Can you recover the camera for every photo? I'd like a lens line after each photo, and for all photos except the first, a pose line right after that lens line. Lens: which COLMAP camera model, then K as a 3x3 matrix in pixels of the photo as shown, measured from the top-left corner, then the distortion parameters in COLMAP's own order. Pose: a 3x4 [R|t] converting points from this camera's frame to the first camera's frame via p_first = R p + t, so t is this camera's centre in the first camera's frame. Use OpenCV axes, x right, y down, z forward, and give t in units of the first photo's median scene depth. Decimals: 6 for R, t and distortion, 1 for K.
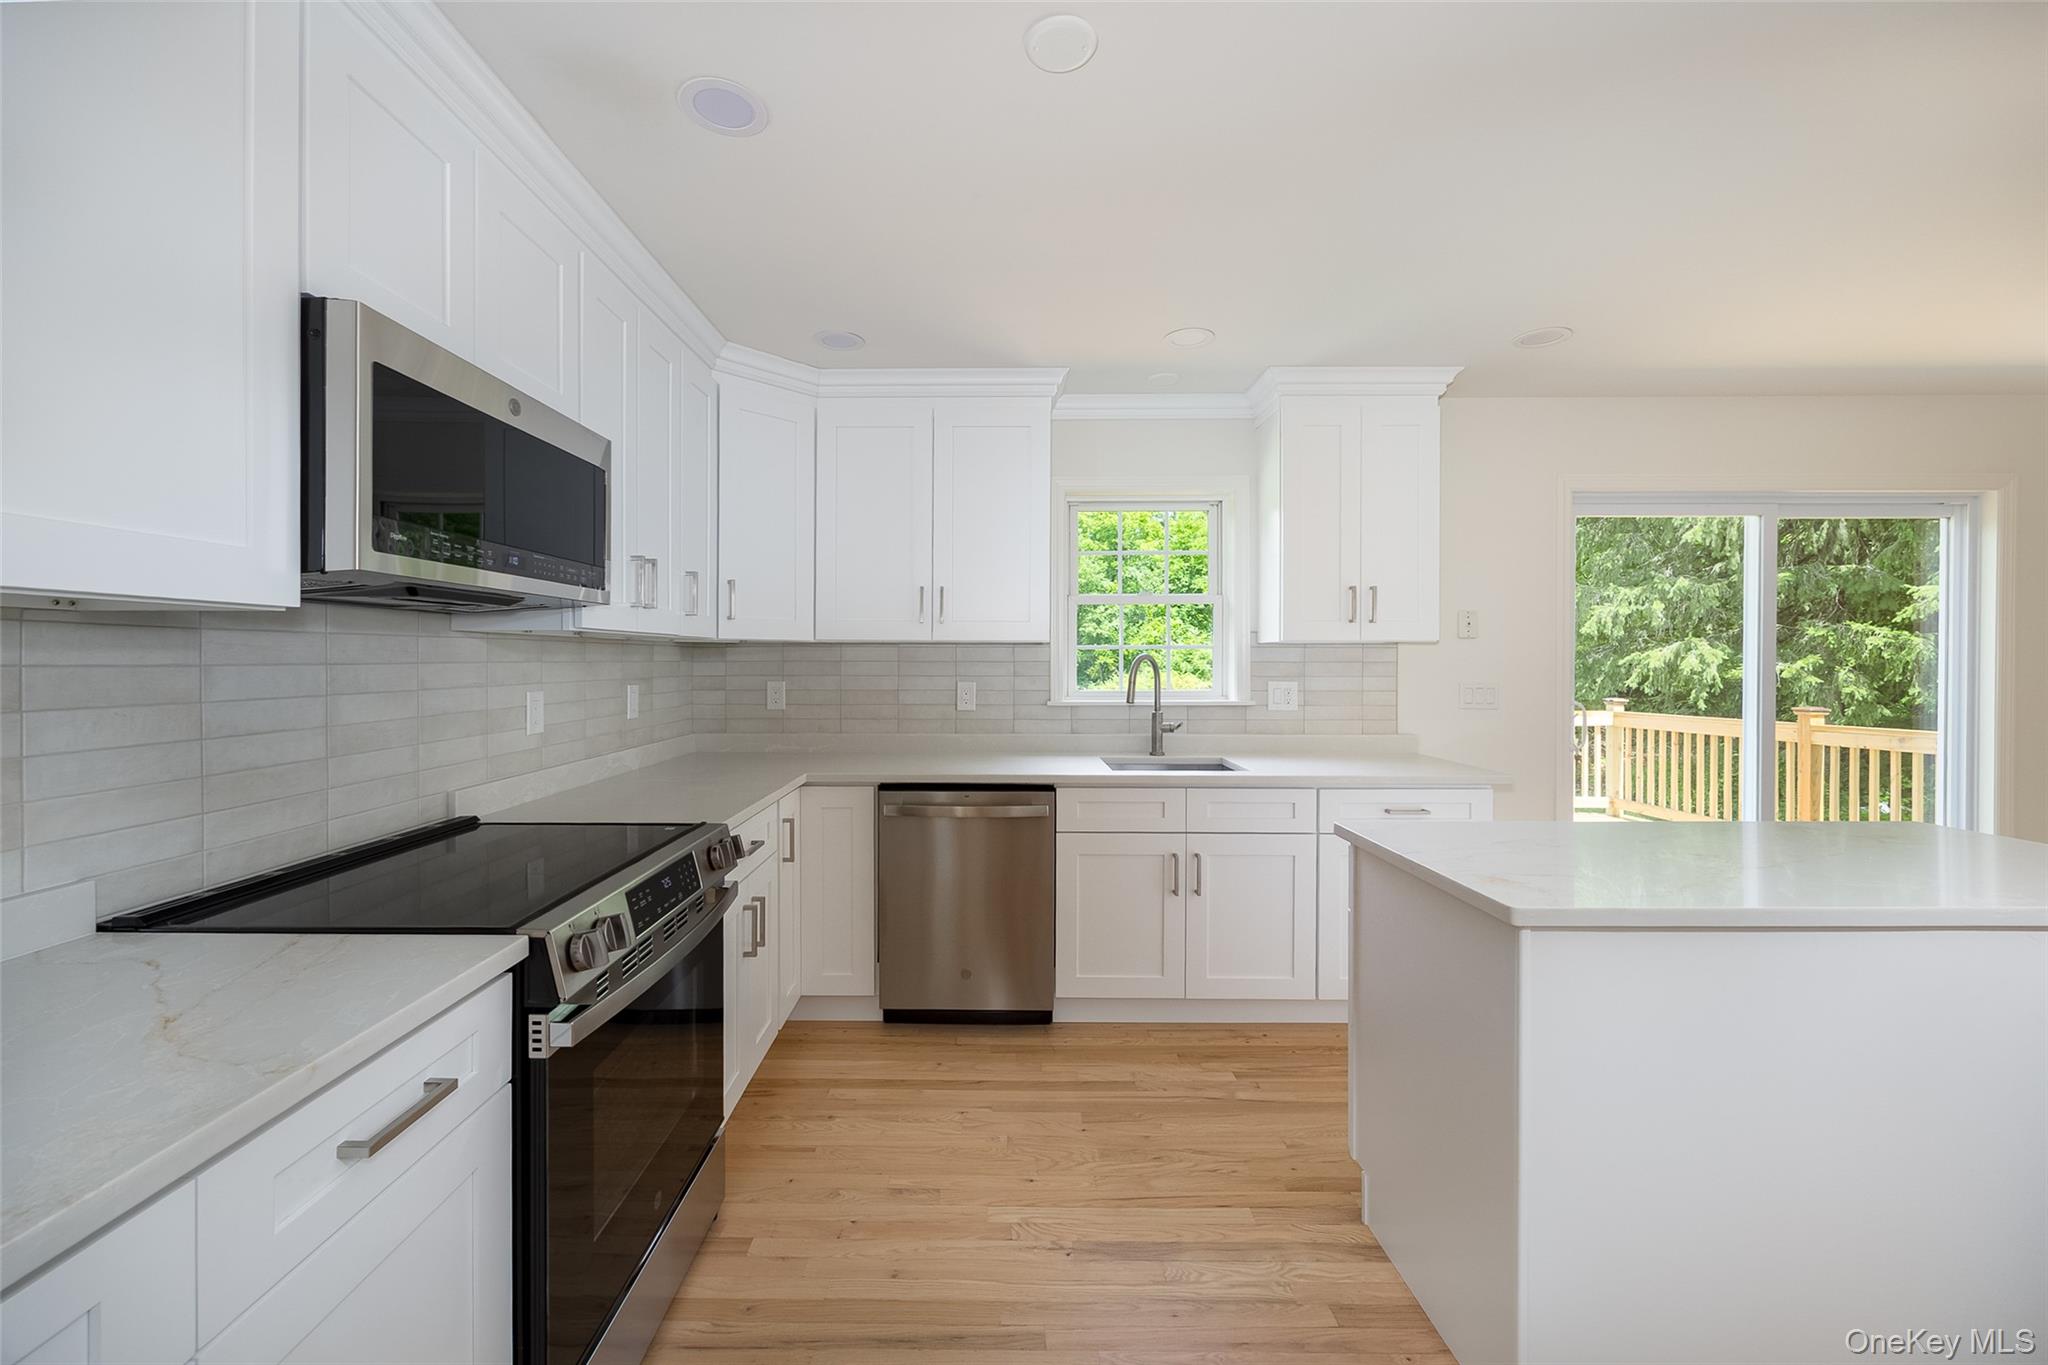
lens RADIAL K [[801.4, 0, 970.5], [0, 801.4, 676.0], [0, 0, 1]] dist [-0.000604, 0.000010]
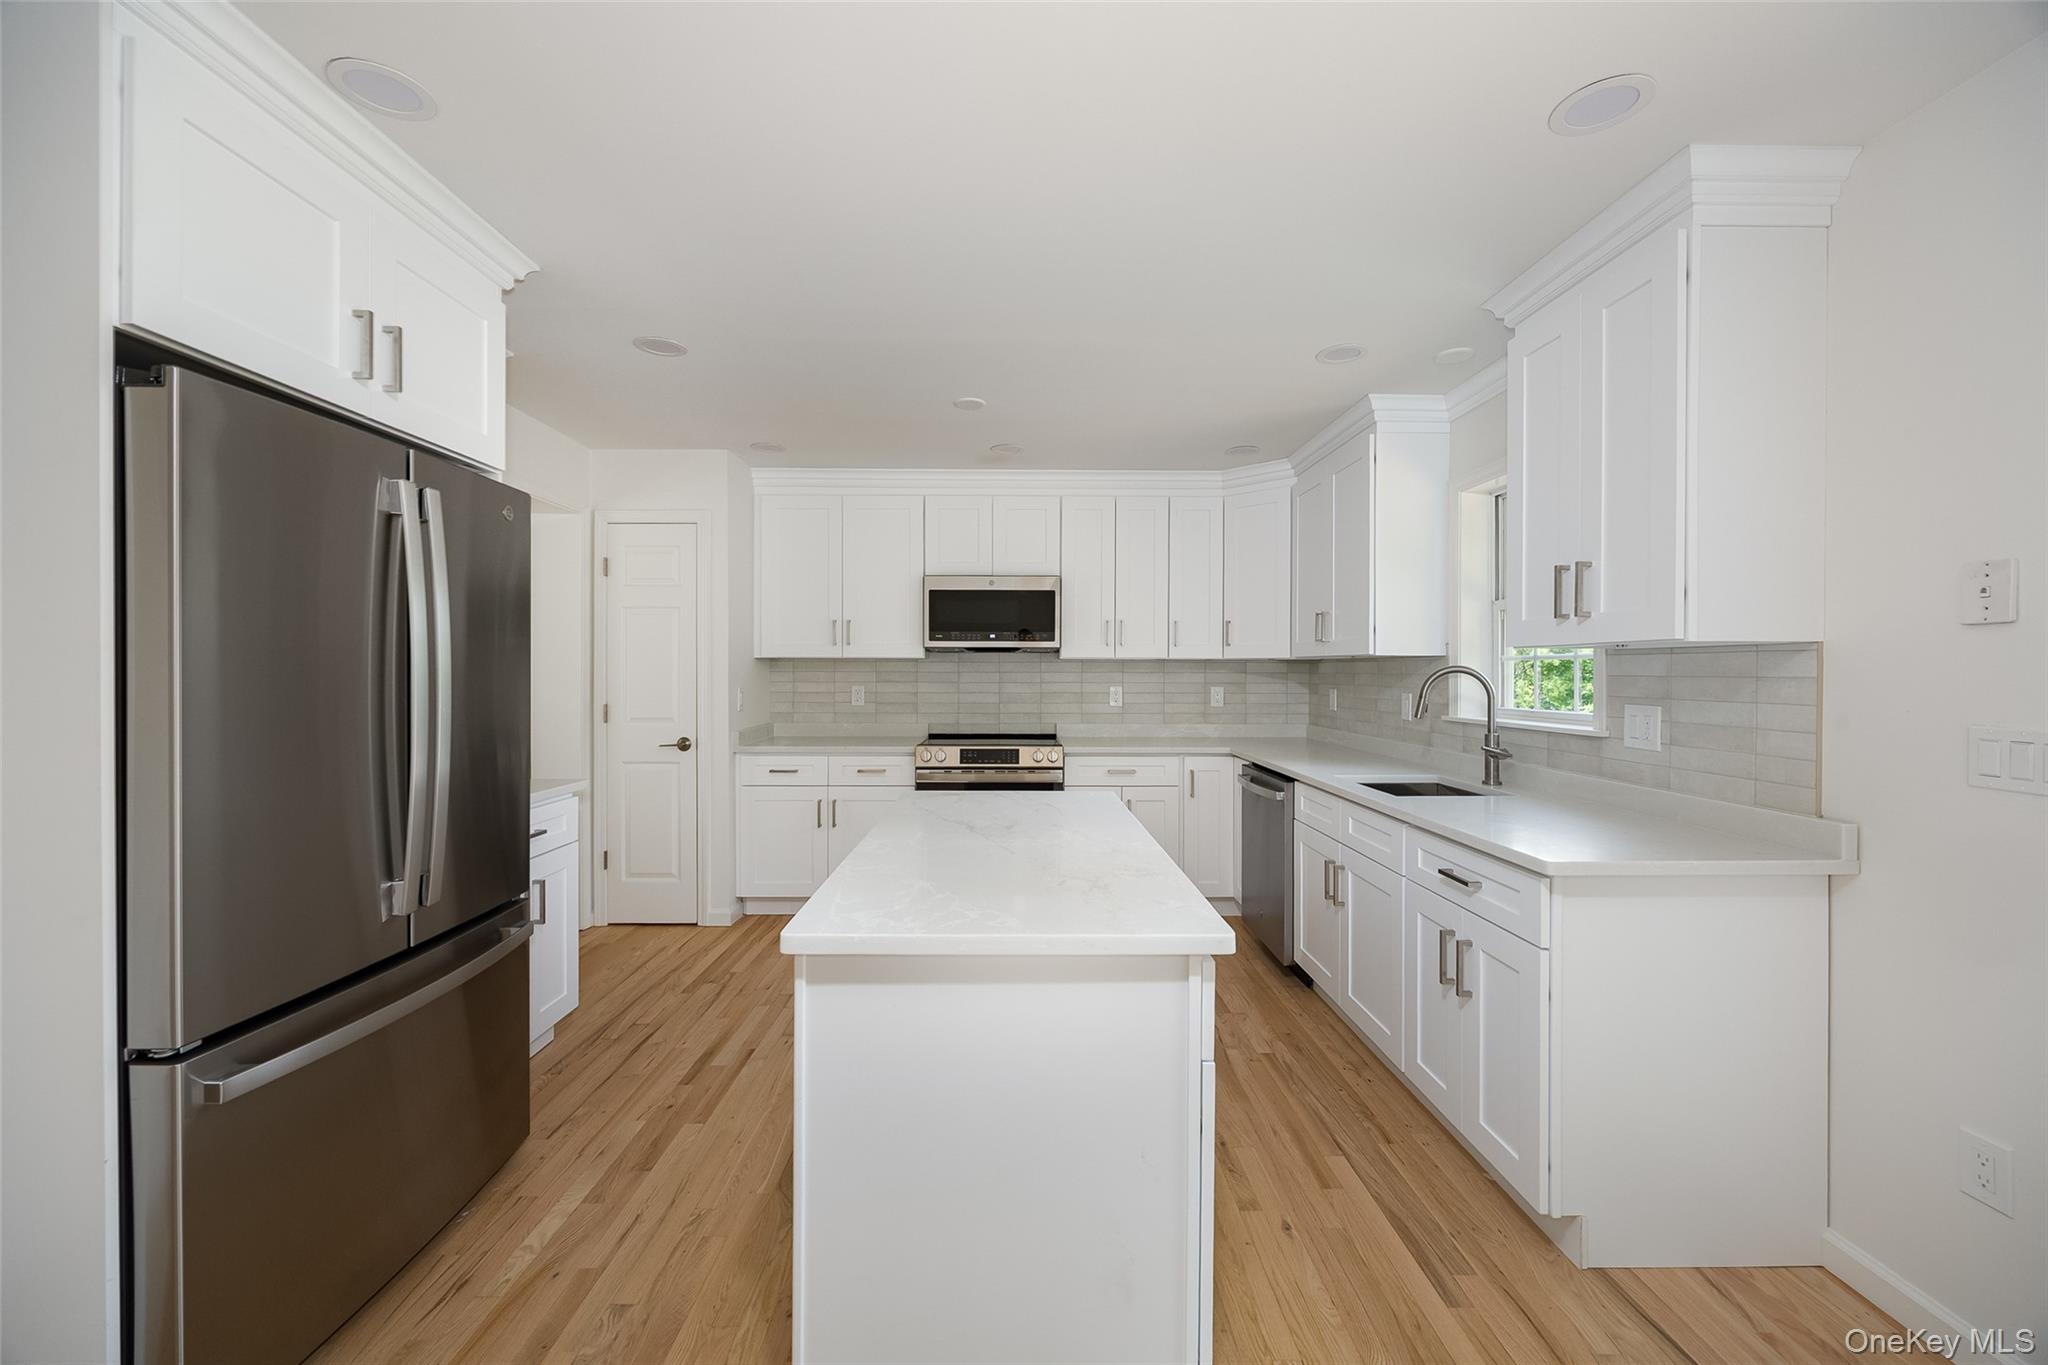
lens RADIAL K [[794.9, 0, 1013.3], [0, 794.9, 674.7], [0, 0, 1]] dist [-0.000947, 0.000003]
pose [[0.029294, 0.005485, -0.999556, 0.524900], [-0.023275, 0.999718, 0.004803, -0.005058], [0.999300, 0.023124, 0.029413, 0.229341]]
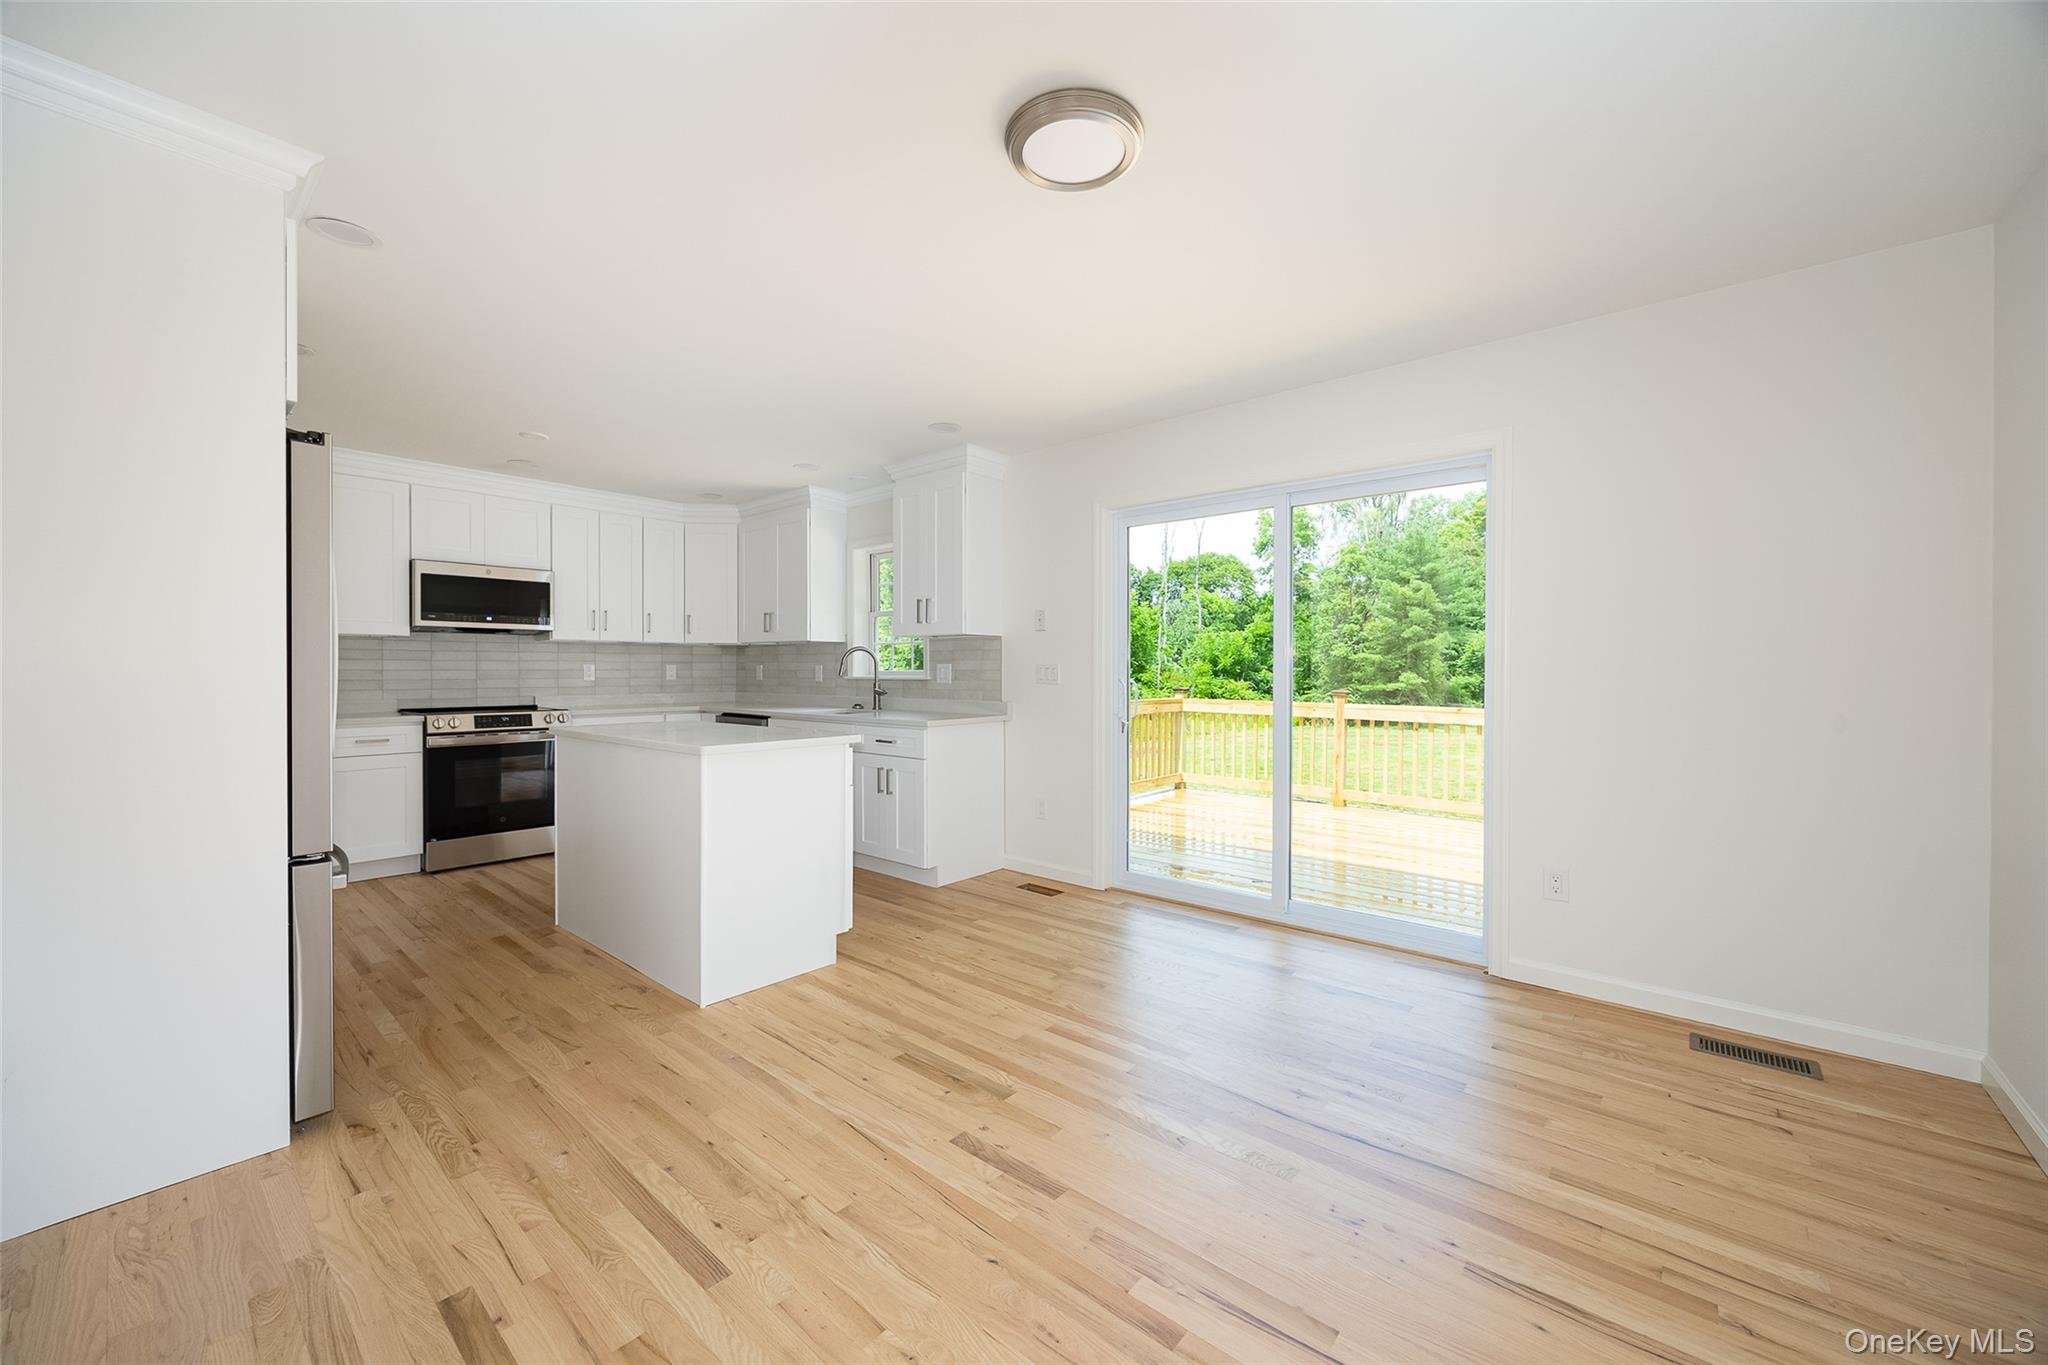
lens RADIAL K [[794.9, 0, 1013.3], [0, 794.9, 674.7], [0, 0, 1]] dist [-0.000947, 0.000003]
pose [[0.765125, 0.004448, -0.643867, 0.727223], [-0.013625, 0.999864, -0.009283, 0.019777], [0.643738, 0.015876, 0.765081, -0.022796]]
